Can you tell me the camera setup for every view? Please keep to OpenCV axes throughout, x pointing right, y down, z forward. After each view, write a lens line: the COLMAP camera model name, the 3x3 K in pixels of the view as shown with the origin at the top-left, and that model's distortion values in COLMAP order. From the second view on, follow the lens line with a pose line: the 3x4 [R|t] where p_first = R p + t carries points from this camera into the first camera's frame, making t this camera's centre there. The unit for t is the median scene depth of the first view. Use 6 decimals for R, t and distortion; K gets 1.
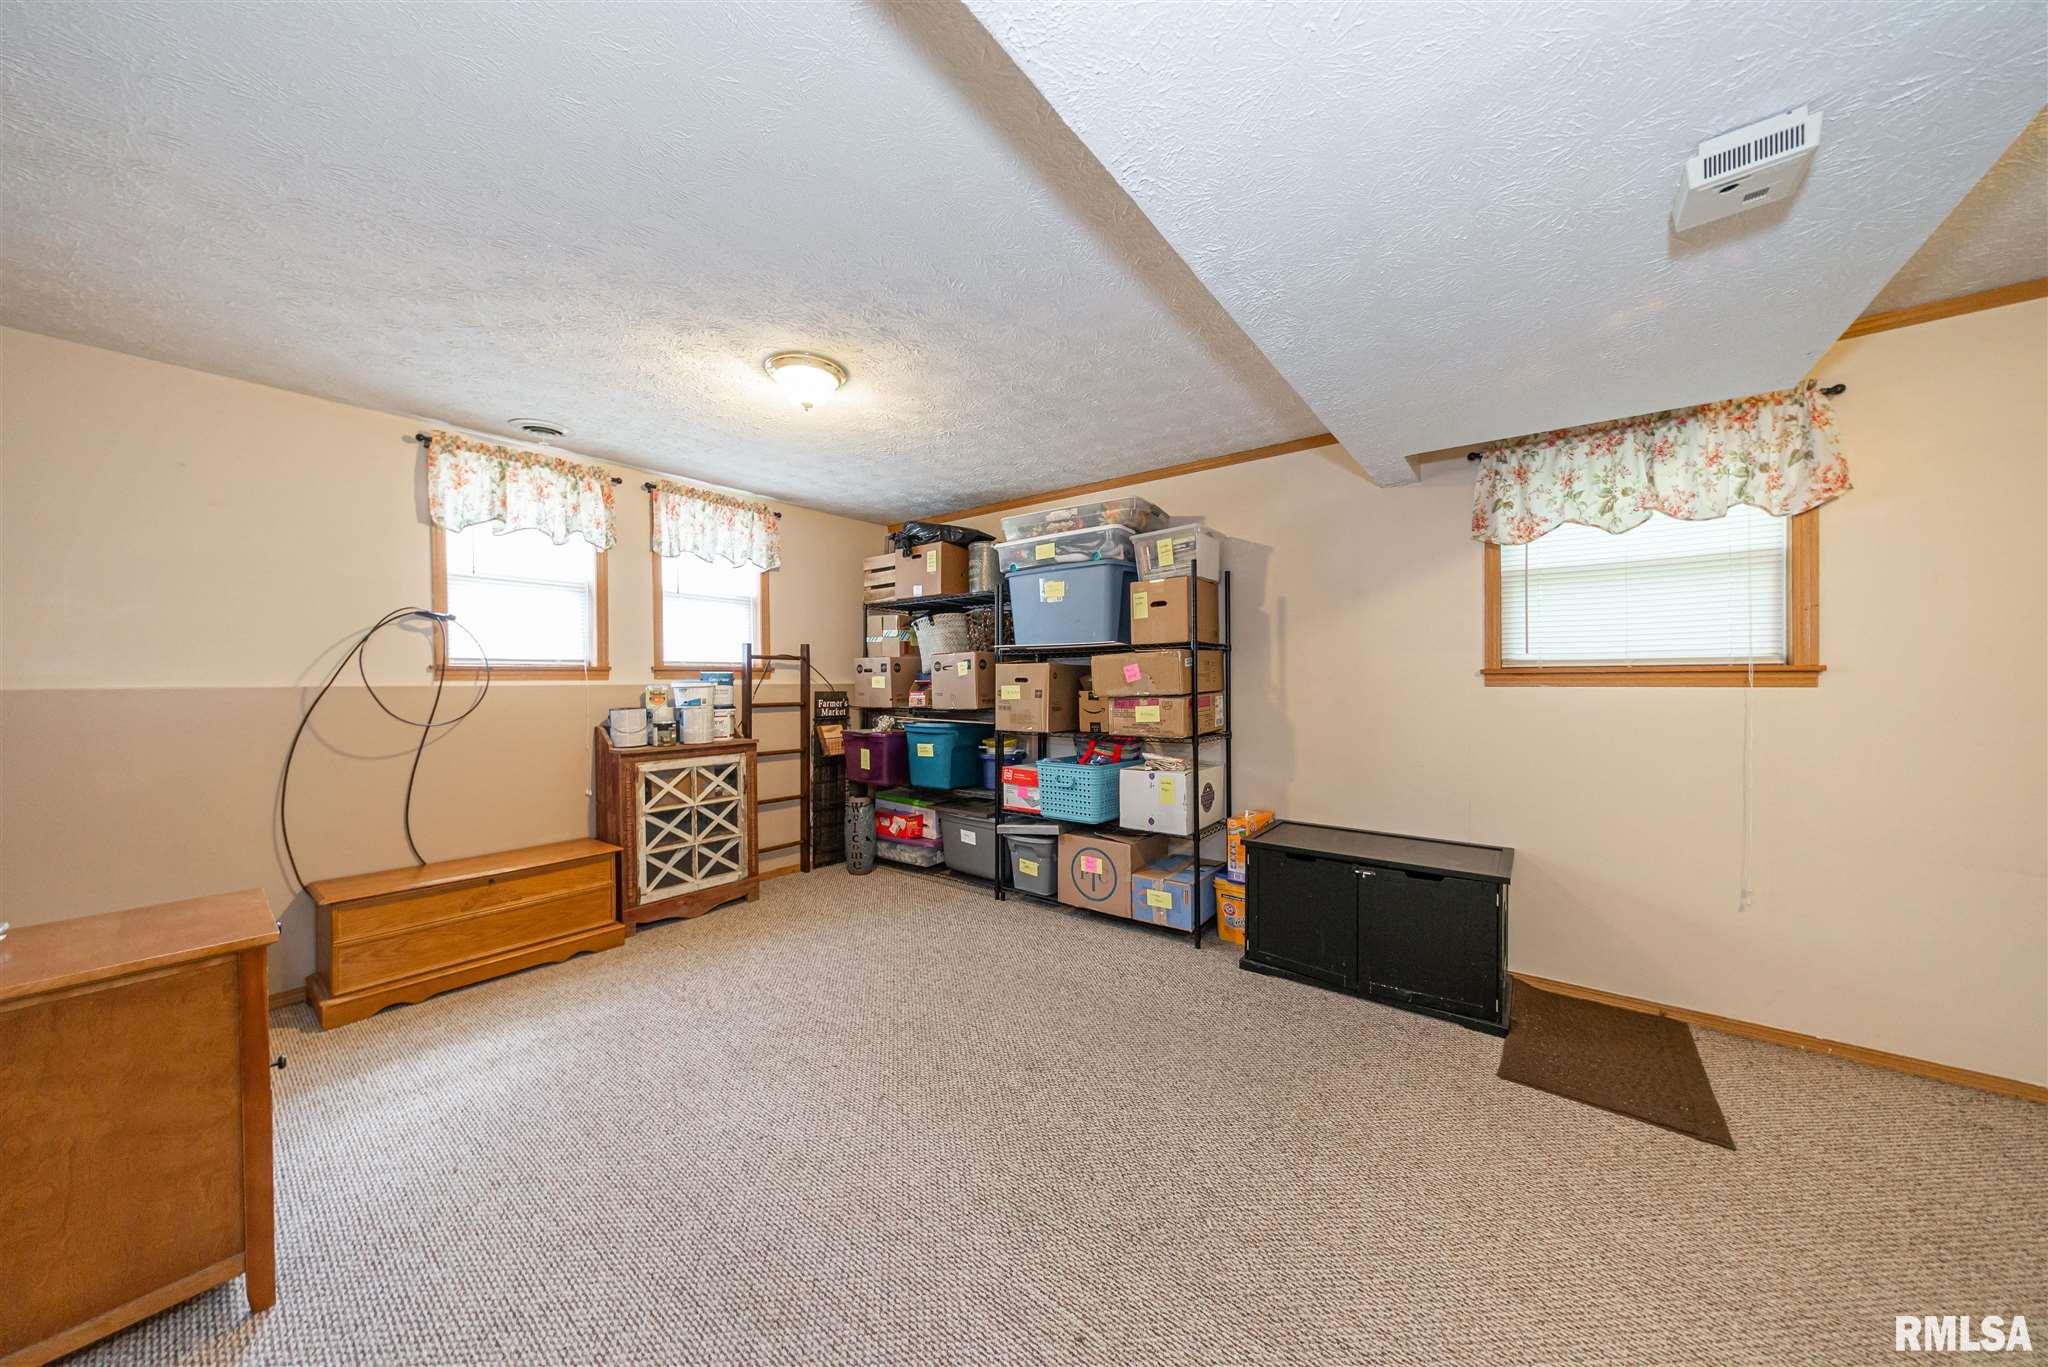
lens RADIAL K [[672.2, 0, 1019.5], [0, 672.2, 683.7], [0, 0, 1]] dist [0.003440, -0.000455]
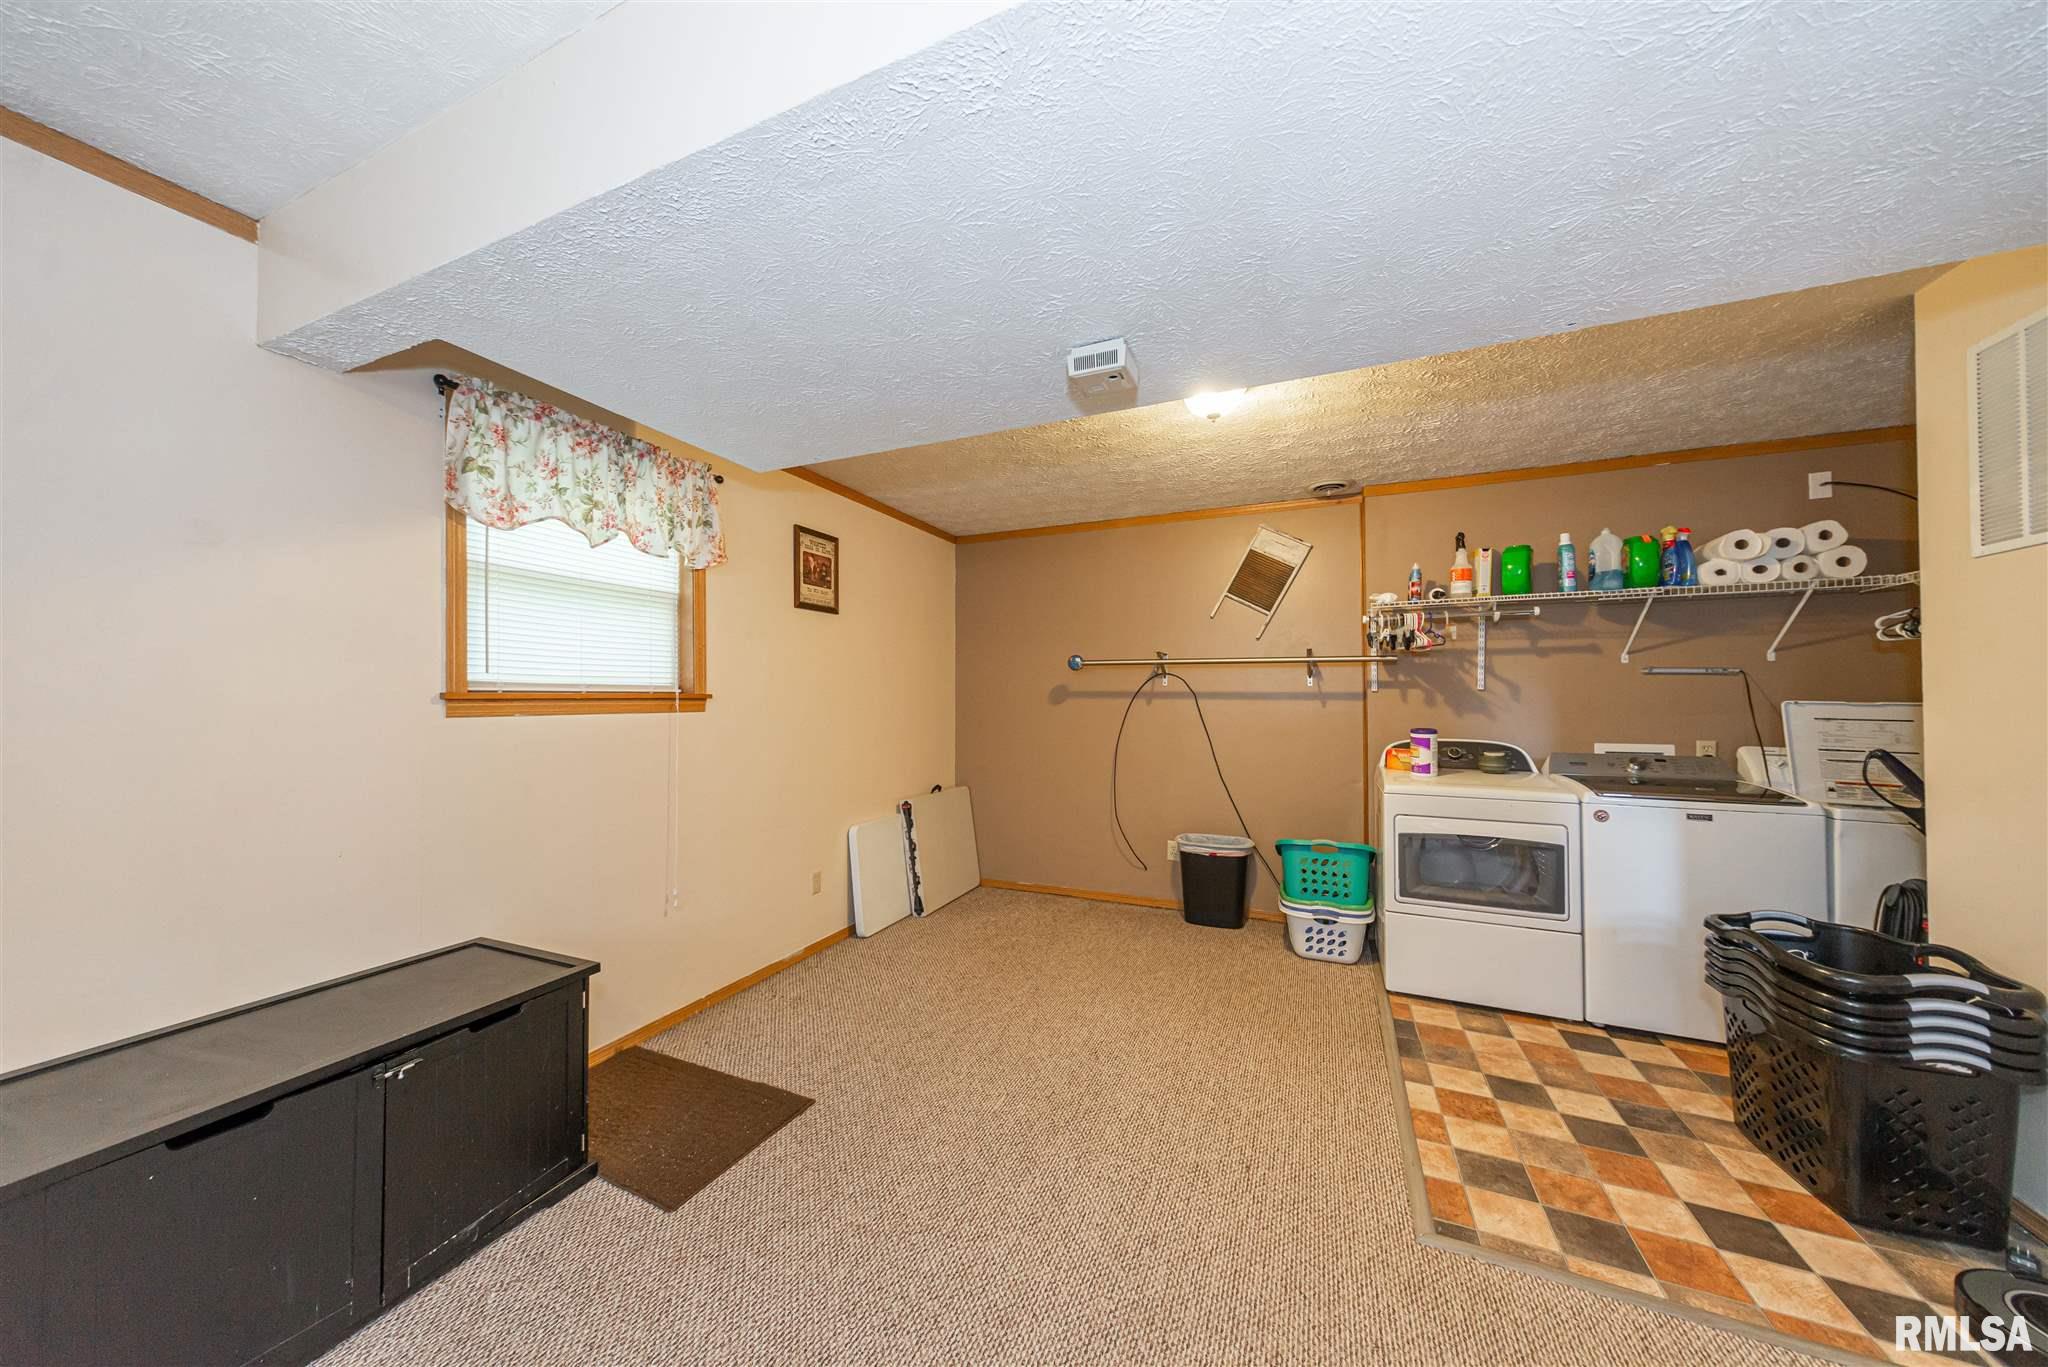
lens RADIAL K [[672.2, 0, 1016.7], [0, 672.2, 689.7], [0, 0, 1]] dist [0.003440, -0.000455]
pose [[-0.237171, 0.019054, 0.971281, -0.132047], [0.010618, 0.999799, -0.017020, -0.007450], [-0.971410, 0.006277, -0.237326, 0.645217]]
